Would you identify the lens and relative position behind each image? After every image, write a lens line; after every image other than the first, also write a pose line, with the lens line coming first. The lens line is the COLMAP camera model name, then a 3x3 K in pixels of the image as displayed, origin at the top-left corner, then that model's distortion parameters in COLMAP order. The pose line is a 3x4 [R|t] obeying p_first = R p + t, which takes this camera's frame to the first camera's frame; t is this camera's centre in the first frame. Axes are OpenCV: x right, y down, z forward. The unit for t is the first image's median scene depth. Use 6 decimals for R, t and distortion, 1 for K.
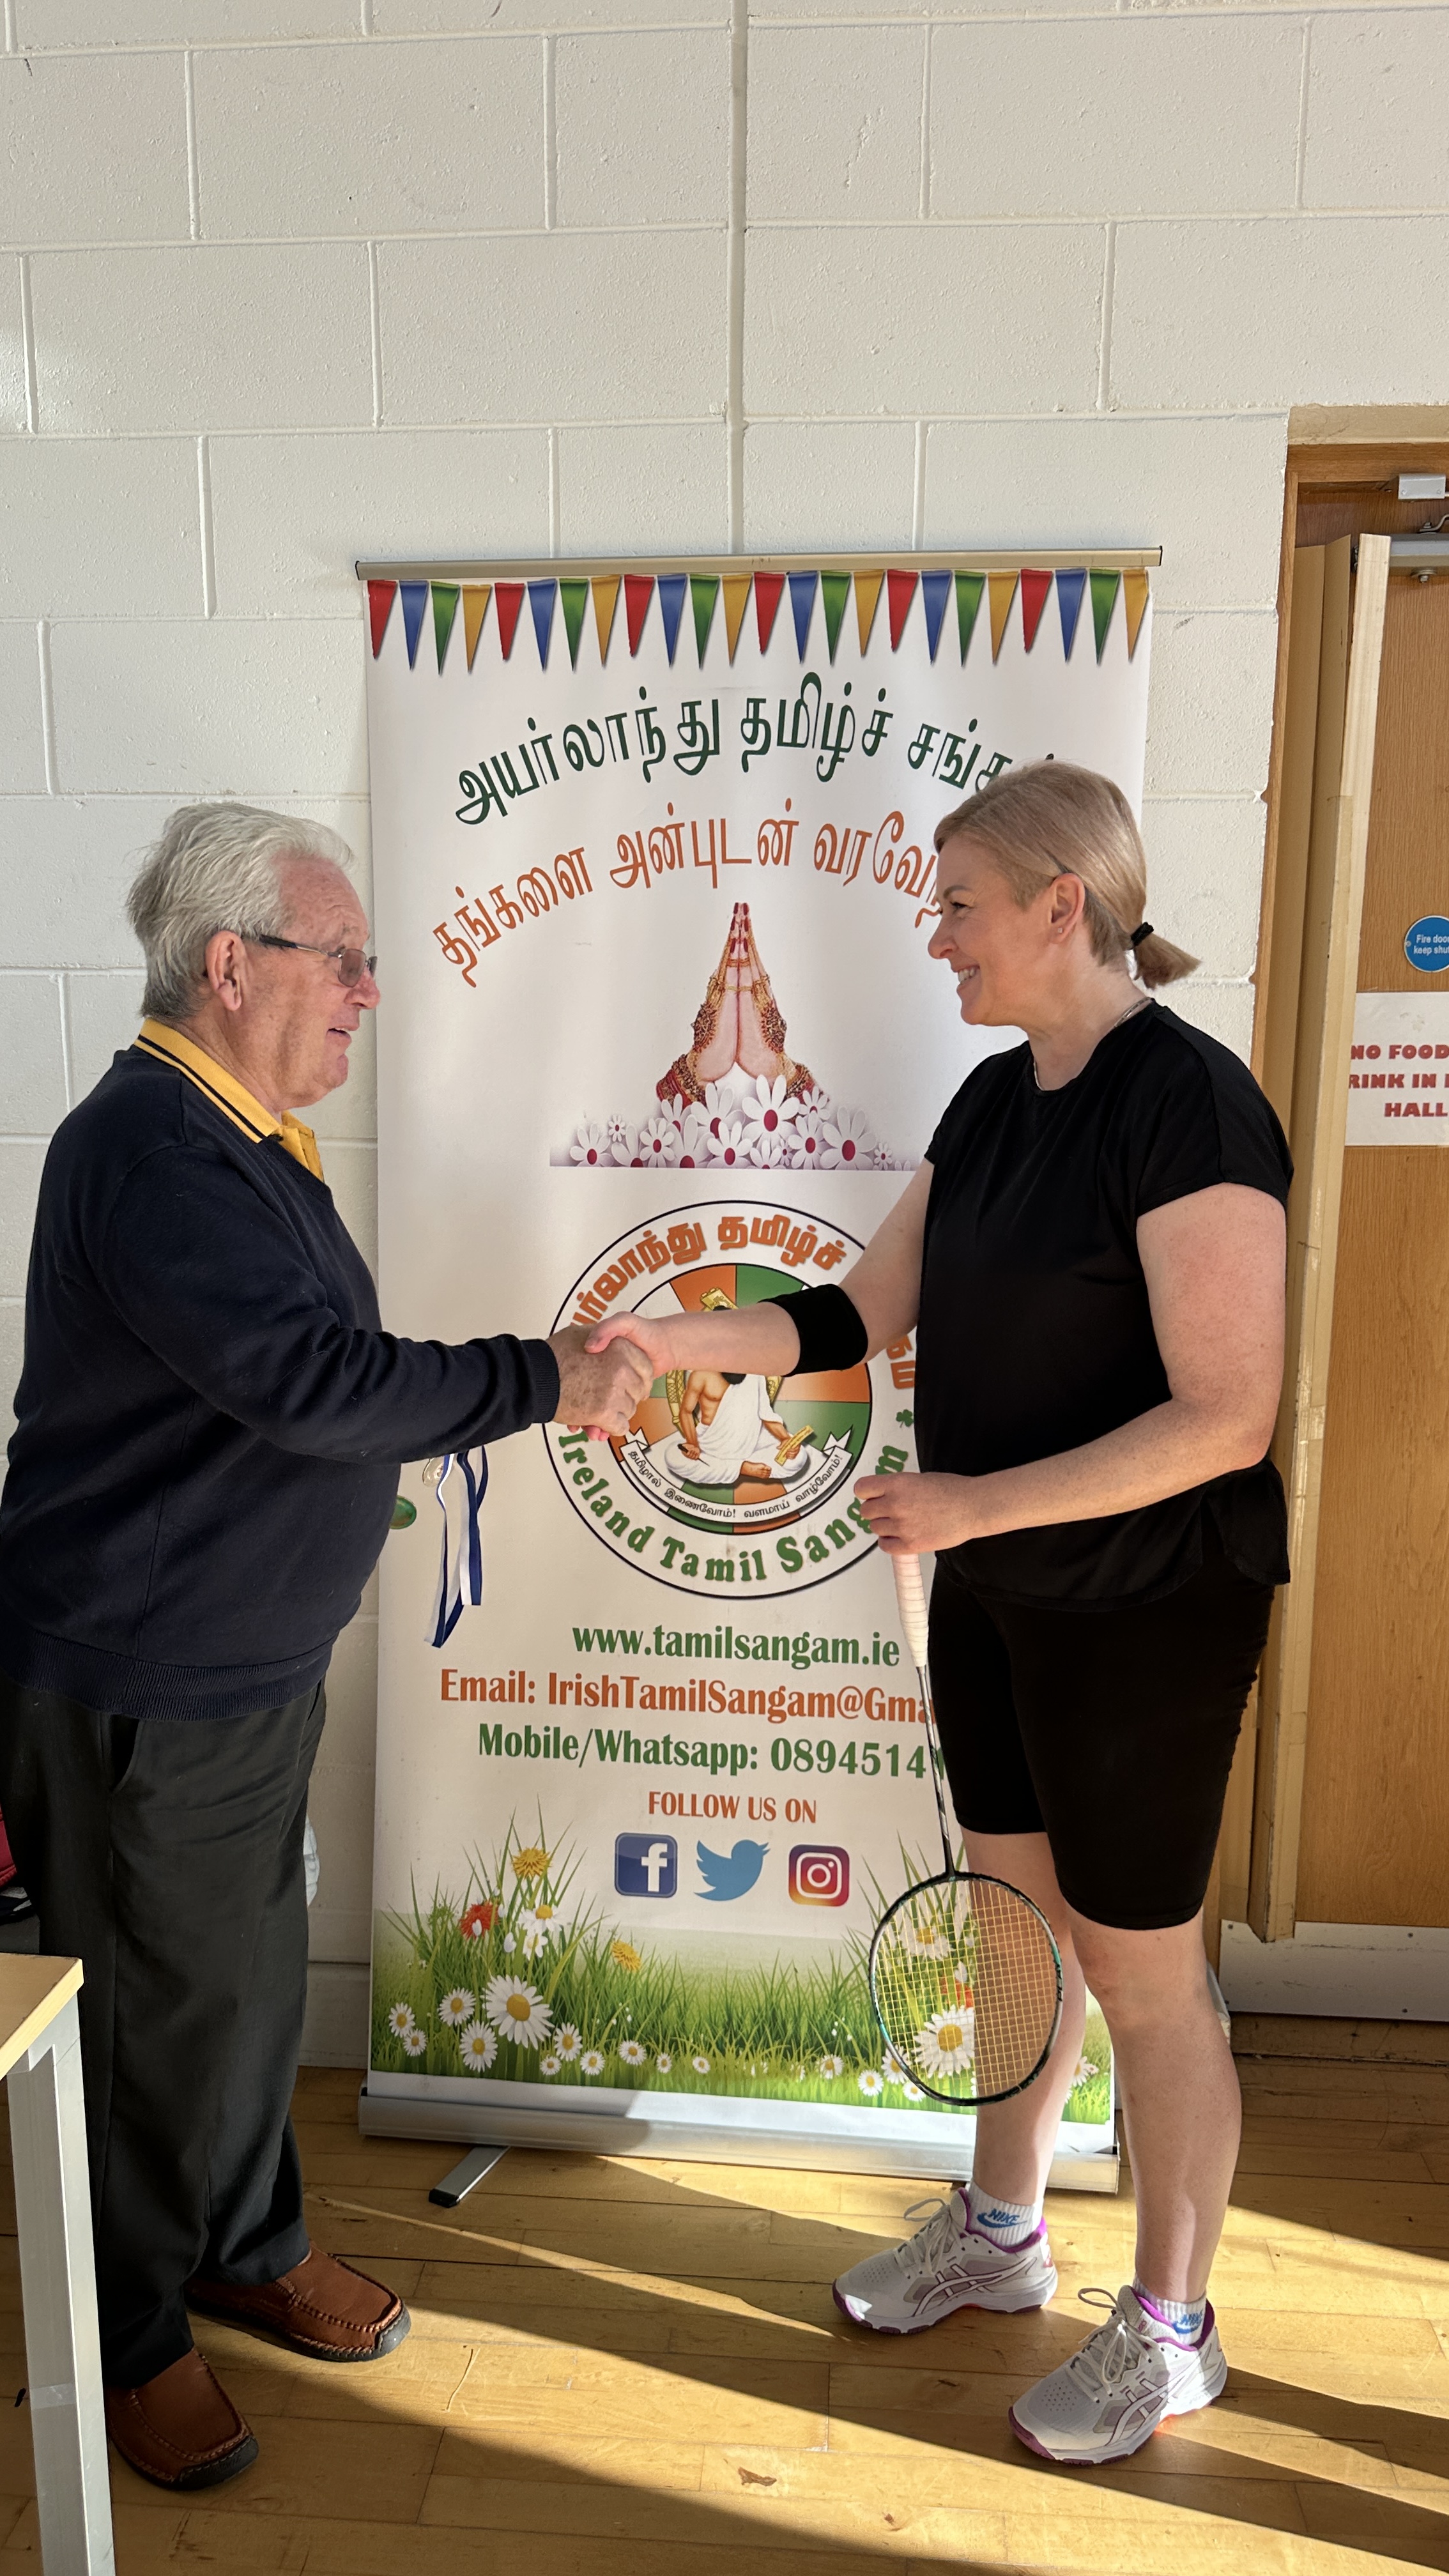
lens RADIAL K [[2092.6, 0, 694.5], [0, 2092.6, 1338.5], [0, 0, 1]] dist [0.084261, -0.113883]
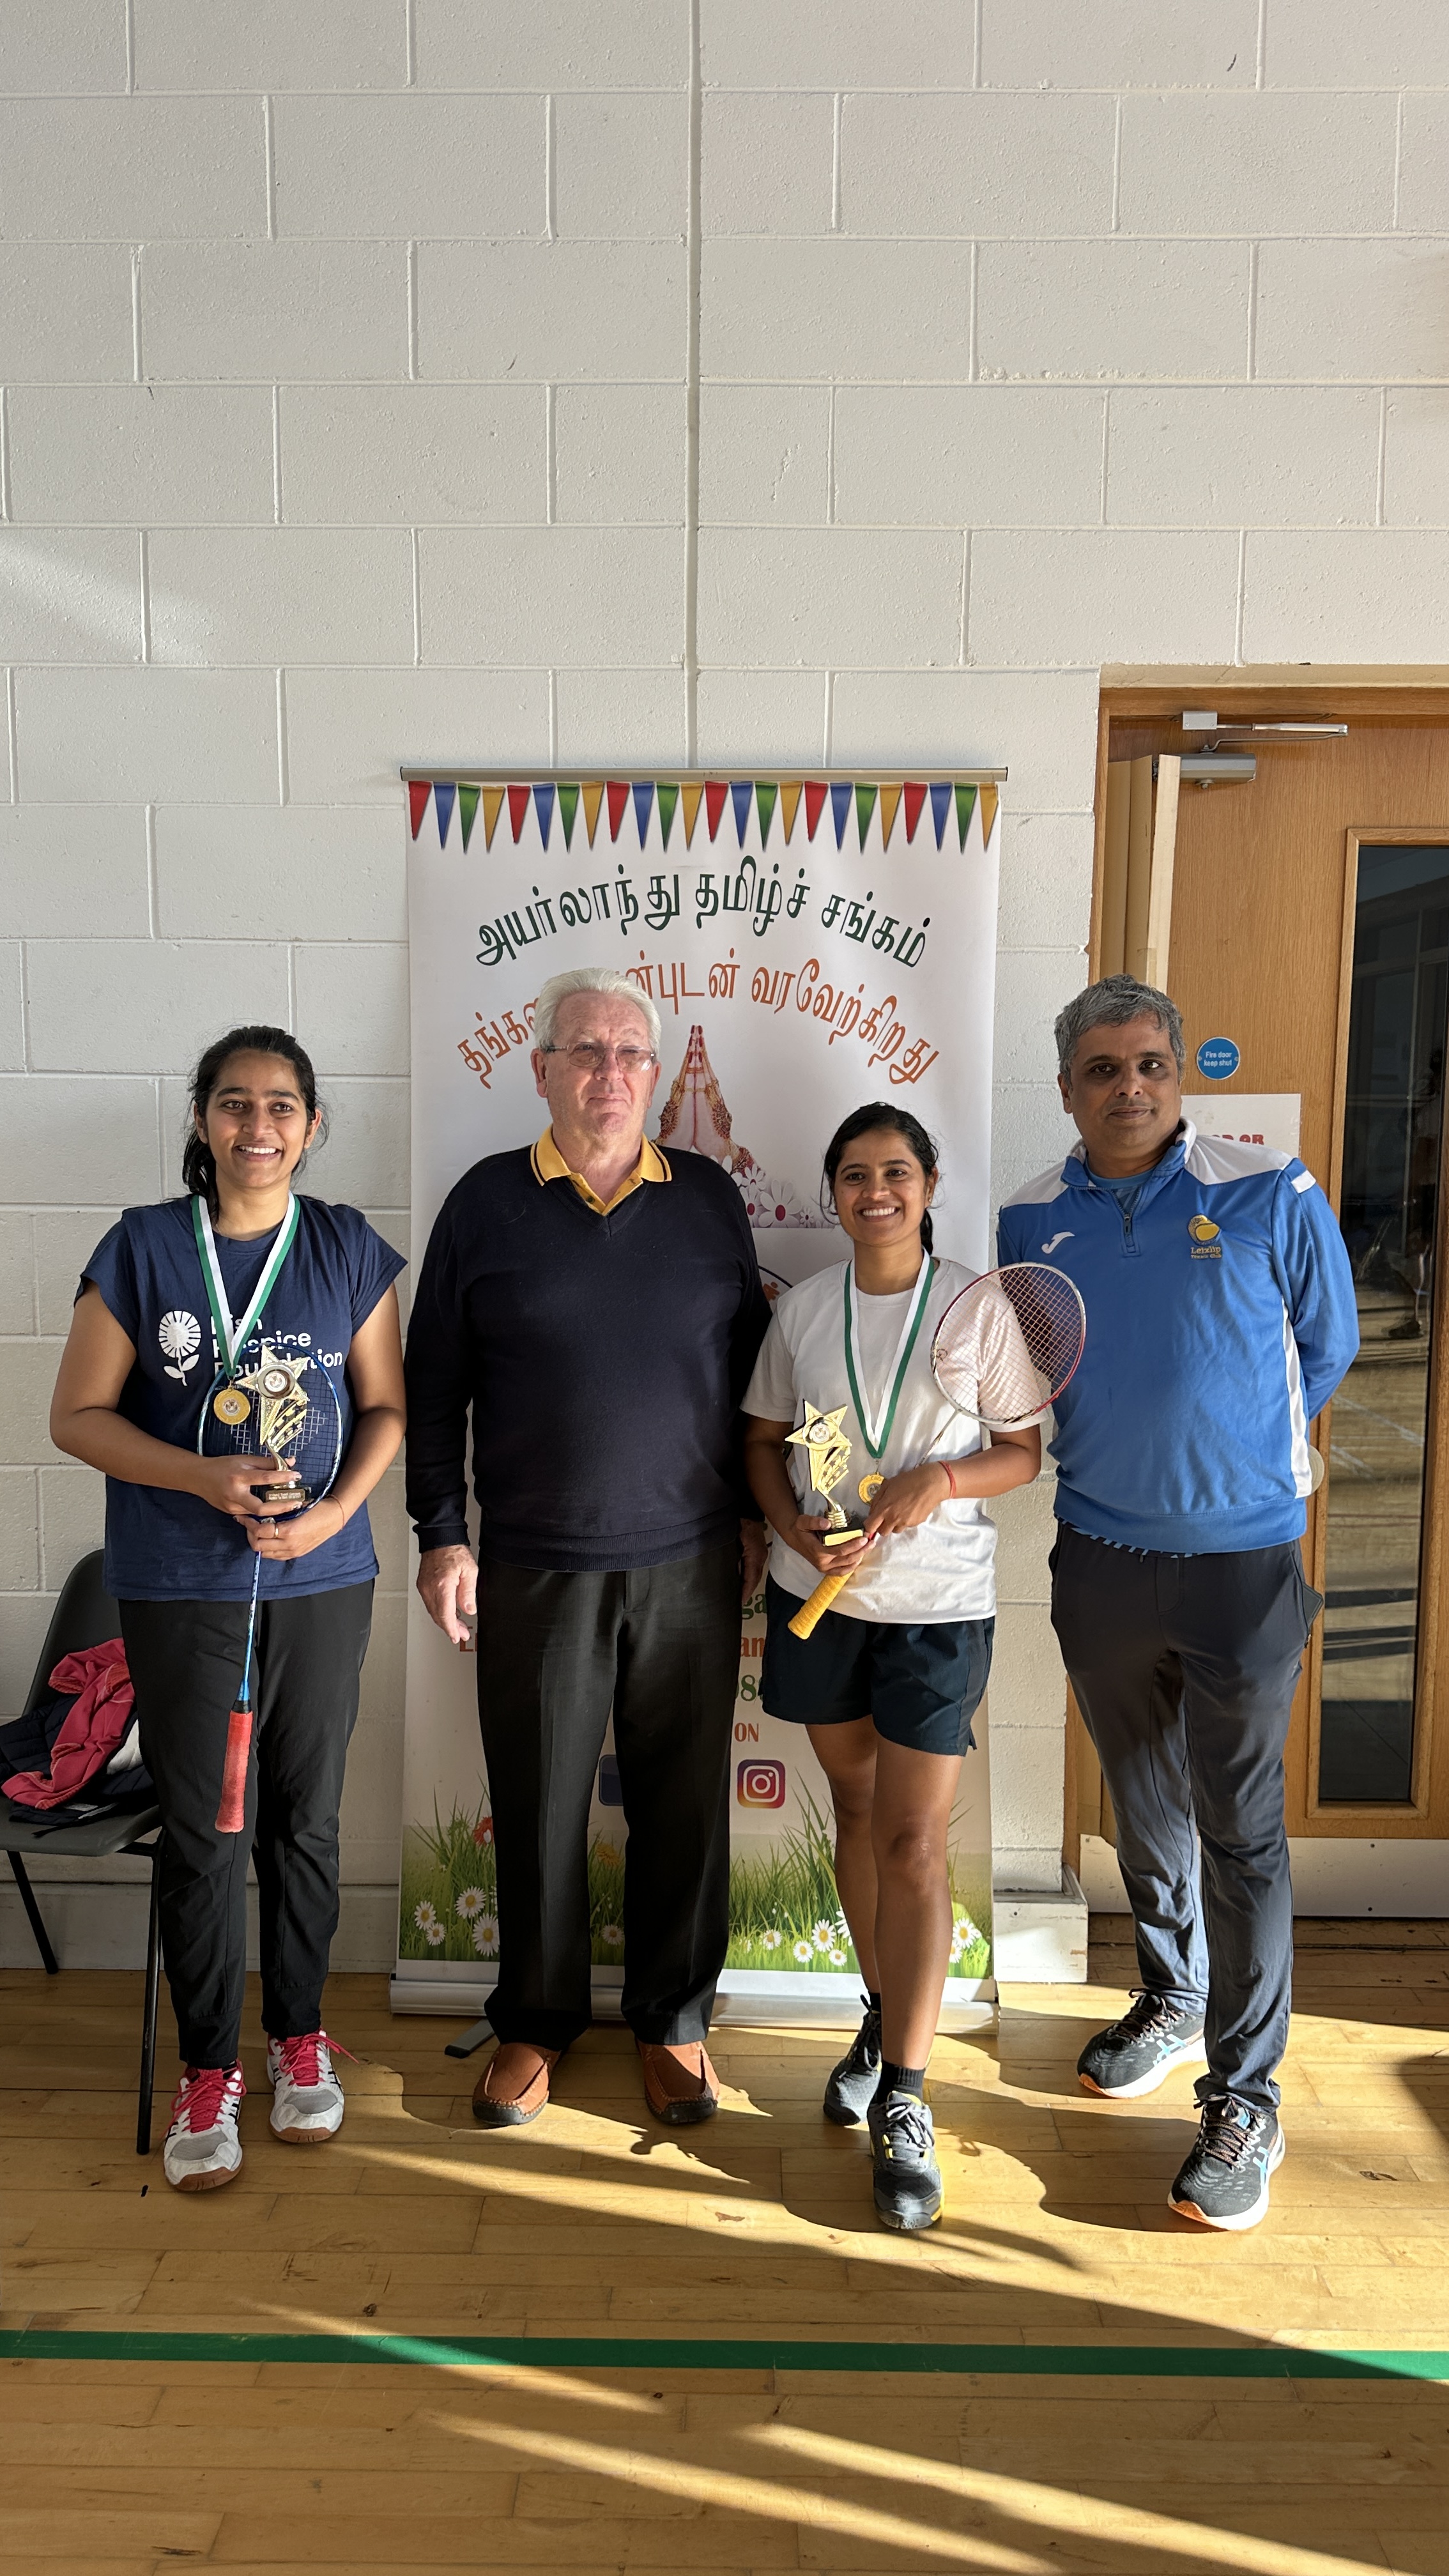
lens RADIAL K [[2092.6, 0, 710.8], [0, 2092.6, 1273.7], [0, 0, 1]] dist [0.084261, -0.113883]
pose [[0.997989, -0.003029, 0.063321, -0.052048], [0.007723, 0.997227, -0.074022, 0.043379], [-0.062921, 0.074362, 0.995244, -0.289132]]
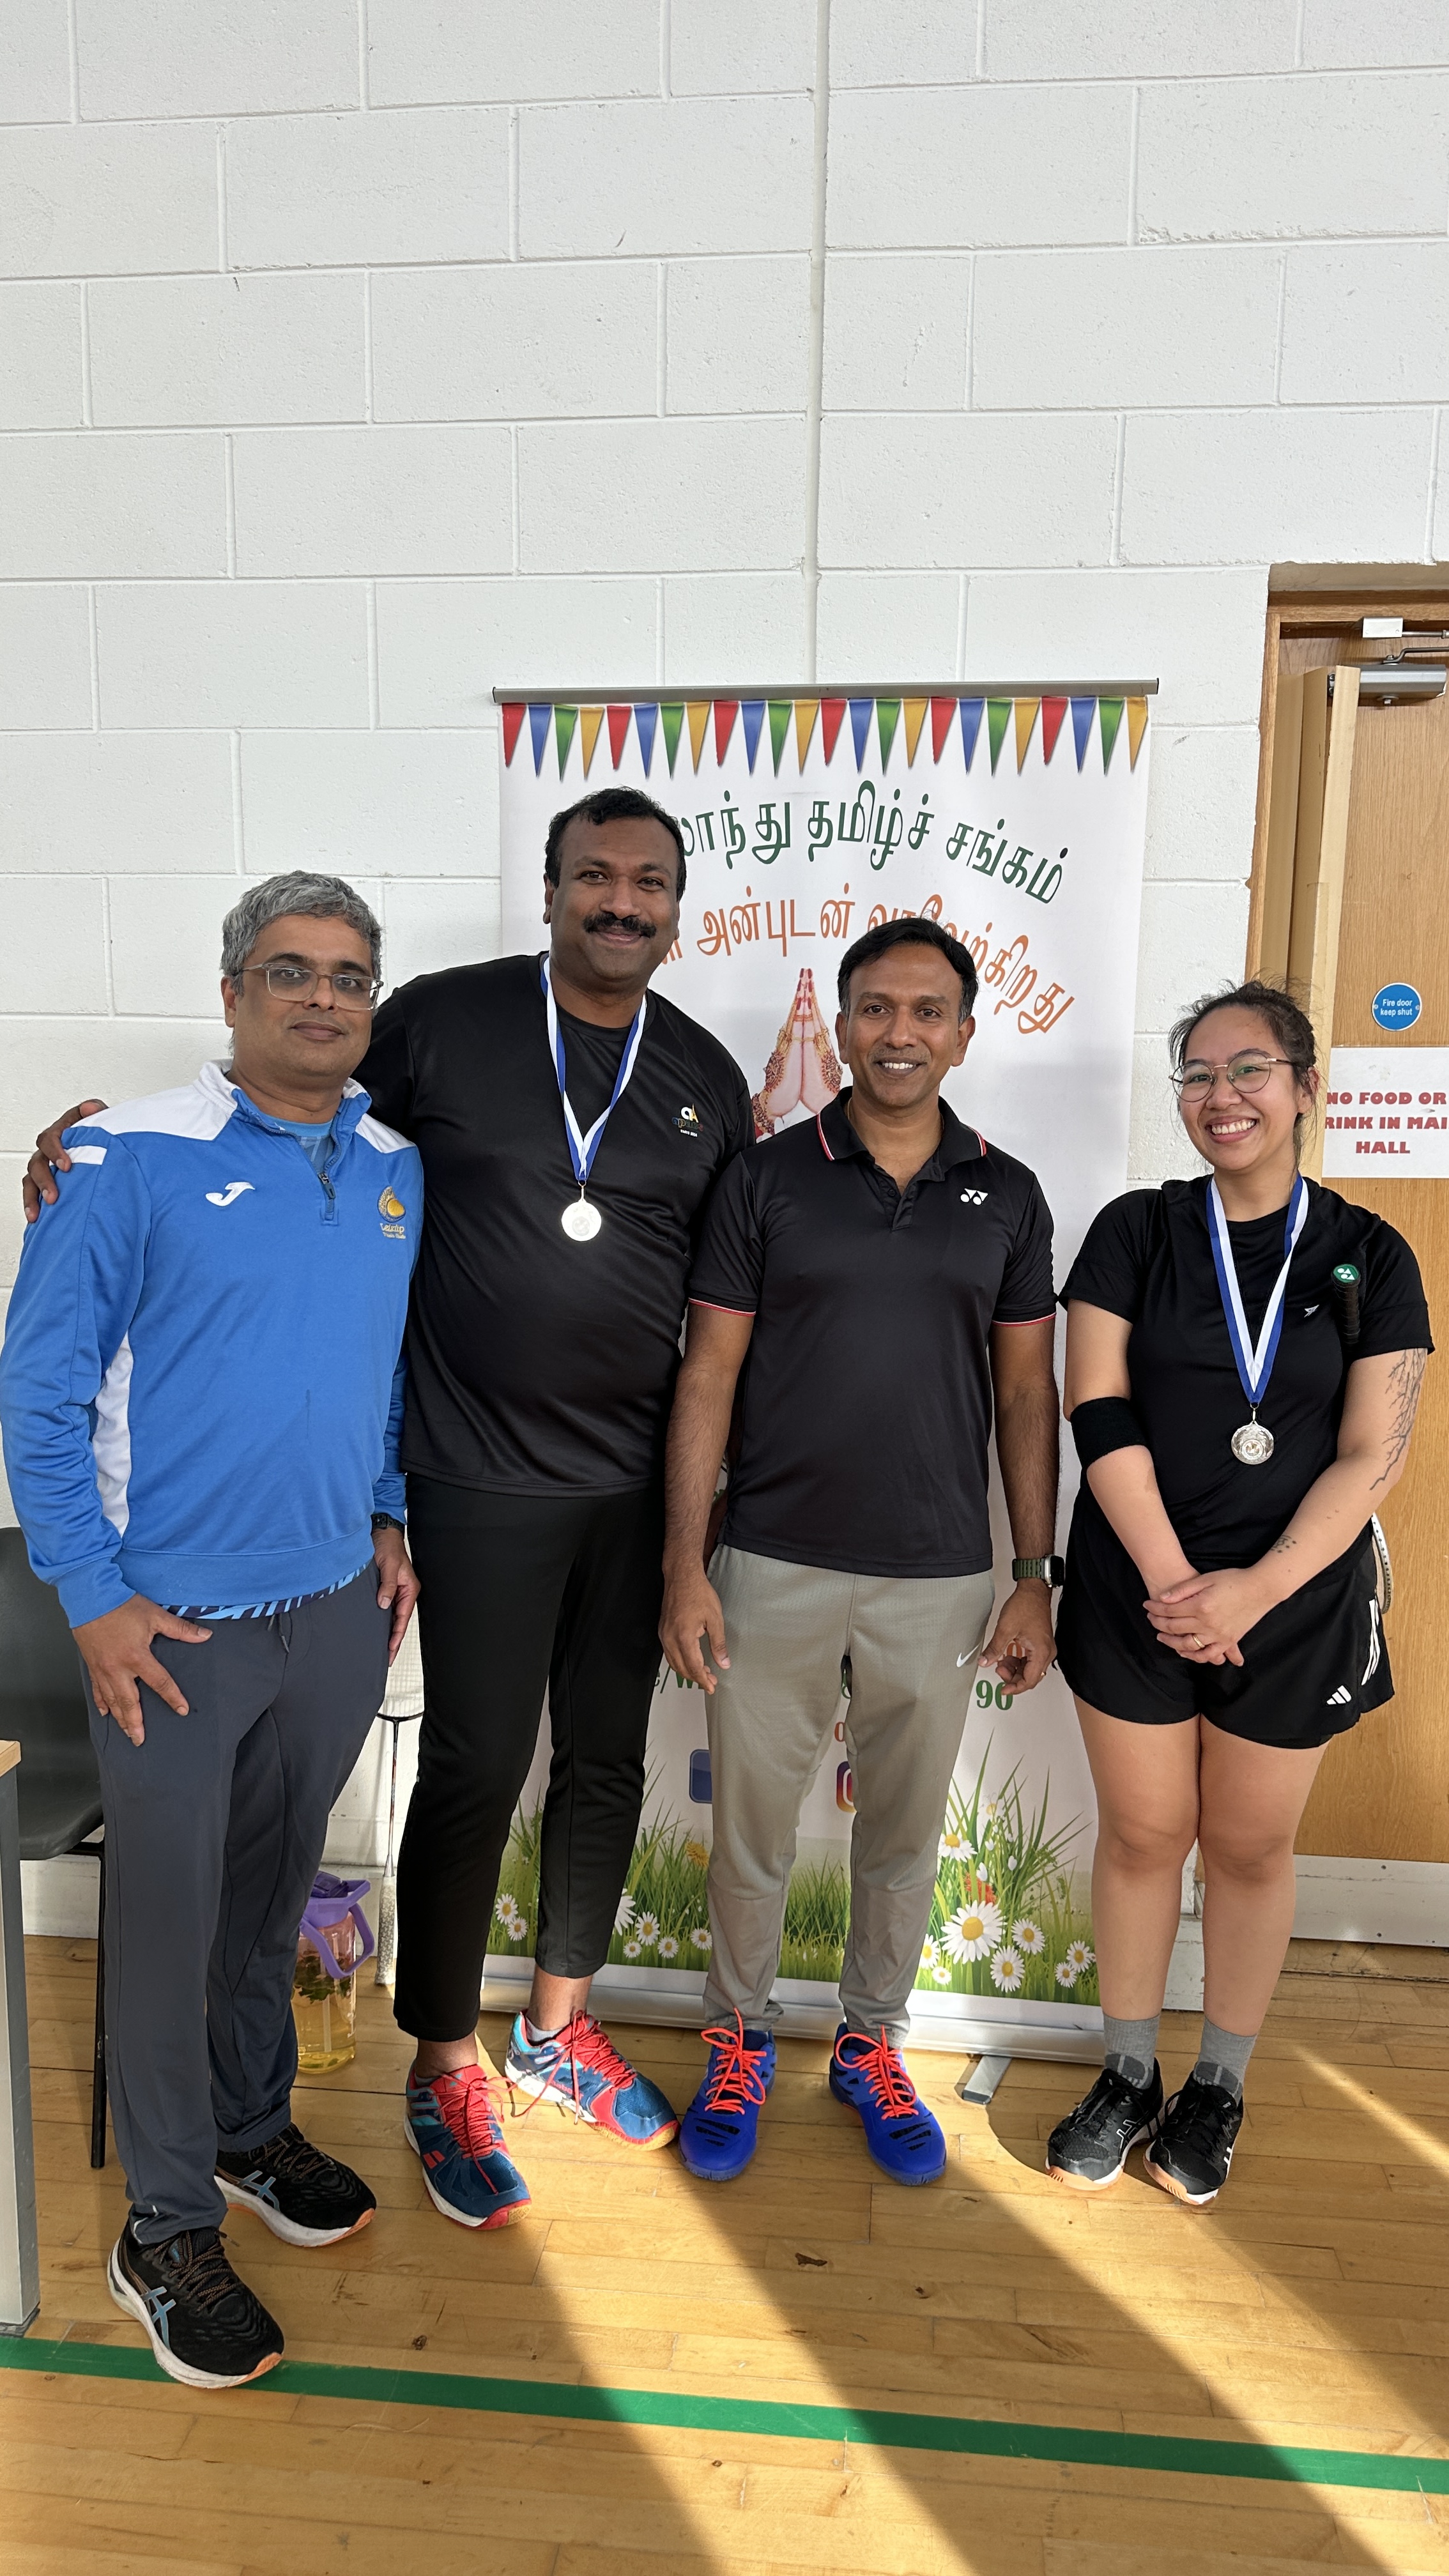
lens RADIAL K [[2092.6, 0, 674.5], [0, 2092.6, 1302.4], [0, 0, 1]] dist [0.084261, -0.113883]
pose [[0.999426, 0.012626, -0.031433, -0.013092], [-0.013752, 0.999262, -0.035860, 0.027728], [0.030957, 0.036272, 0.998862, -0.195701]]
